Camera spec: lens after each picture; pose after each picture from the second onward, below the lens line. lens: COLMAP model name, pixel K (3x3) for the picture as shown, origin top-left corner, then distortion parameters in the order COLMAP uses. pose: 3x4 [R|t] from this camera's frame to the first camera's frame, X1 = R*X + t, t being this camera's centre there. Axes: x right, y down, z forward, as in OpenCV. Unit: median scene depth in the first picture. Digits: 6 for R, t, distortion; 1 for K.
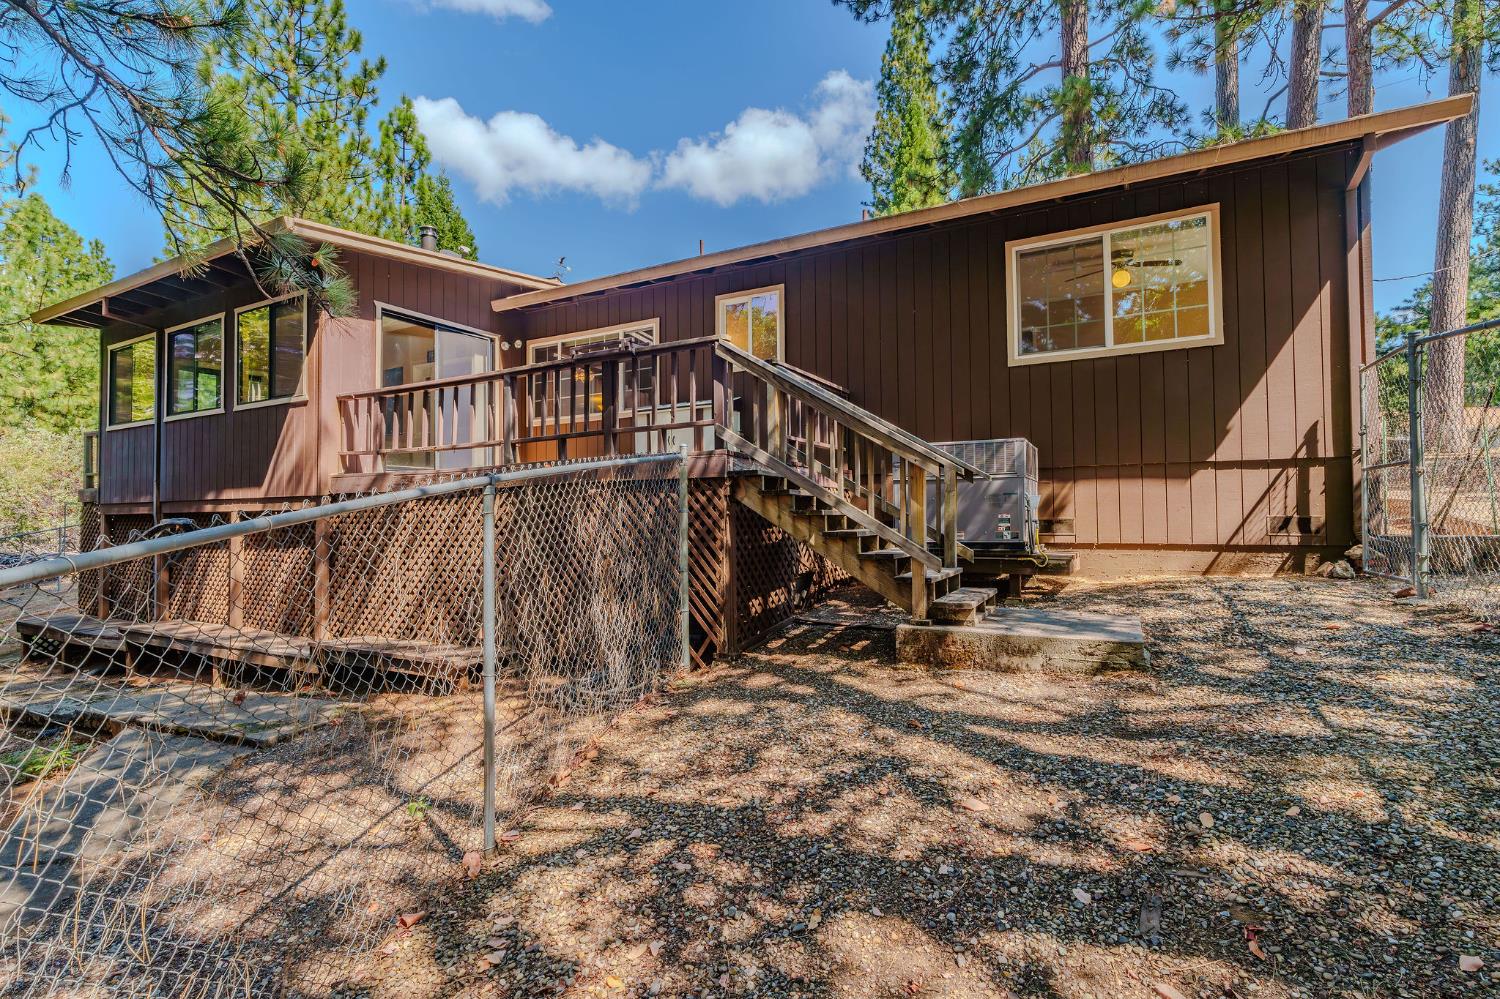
lens RADIAL K [[688.8, 0, 747.7], [0, 688.8, 487.8], [0, 0, 1]] dist [-0.002756, -0.000724]
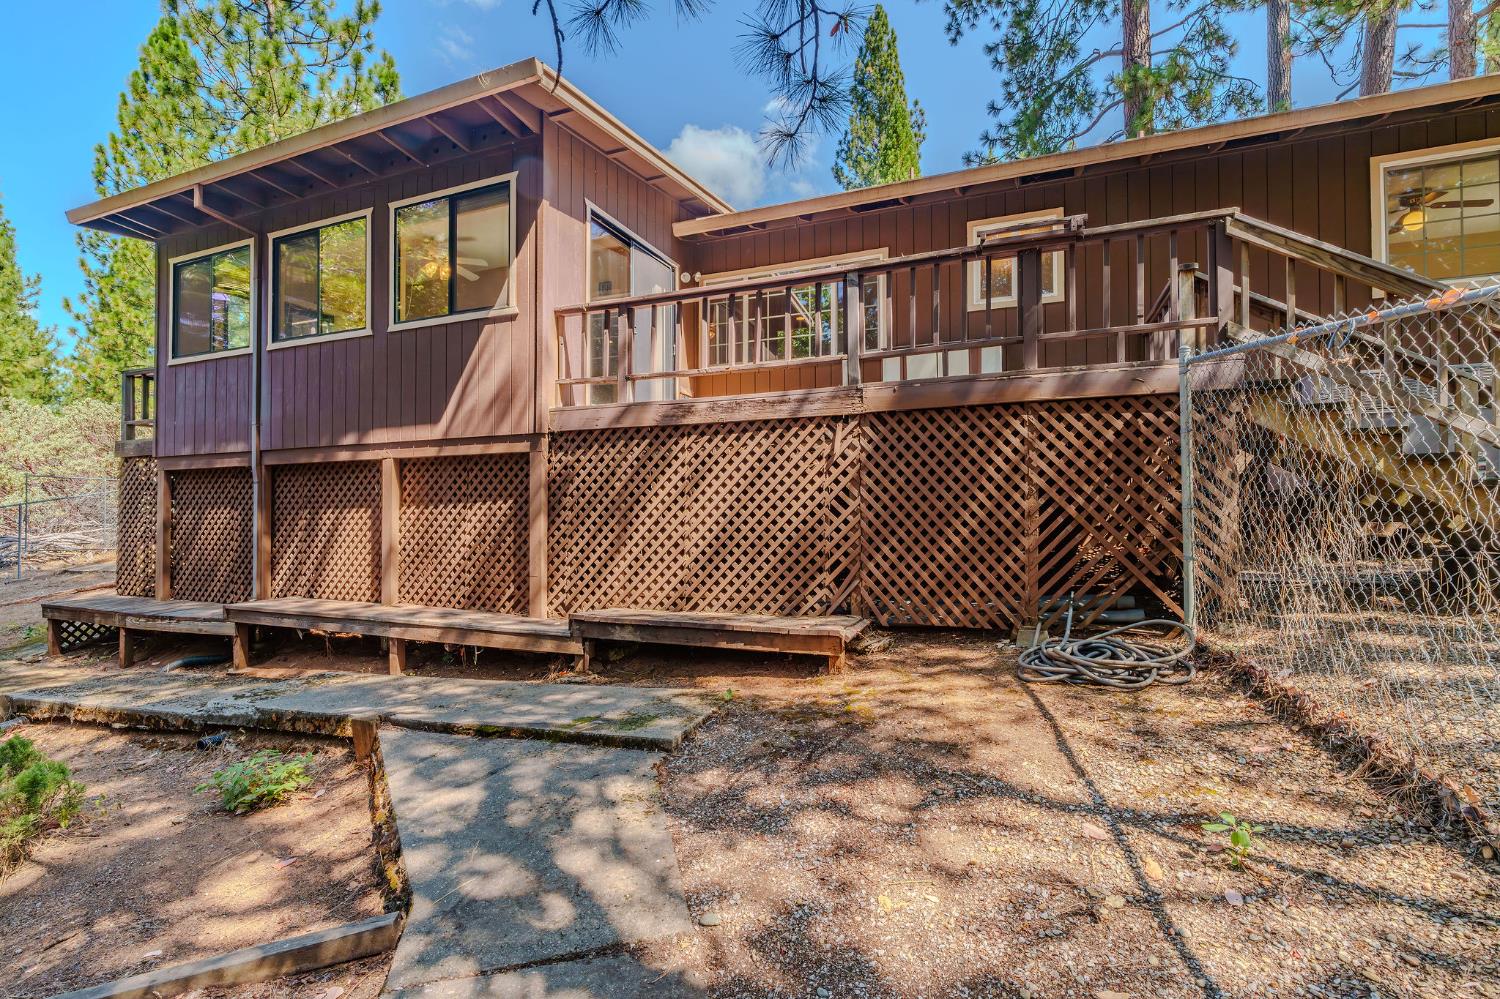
lens RADIAL K [[673.6, 0, 750.0], [0, 673.6, 499.5], [0, 0, 1]] dist [-0.005206, 0.000525]
pose [[0.994612, 0.012174, 0.102947, -0.417644], [-0.013361, 0.999852, 0.010844, 0.069083], [-0.102800, -0.012161, 0.994628, 0.186884]]
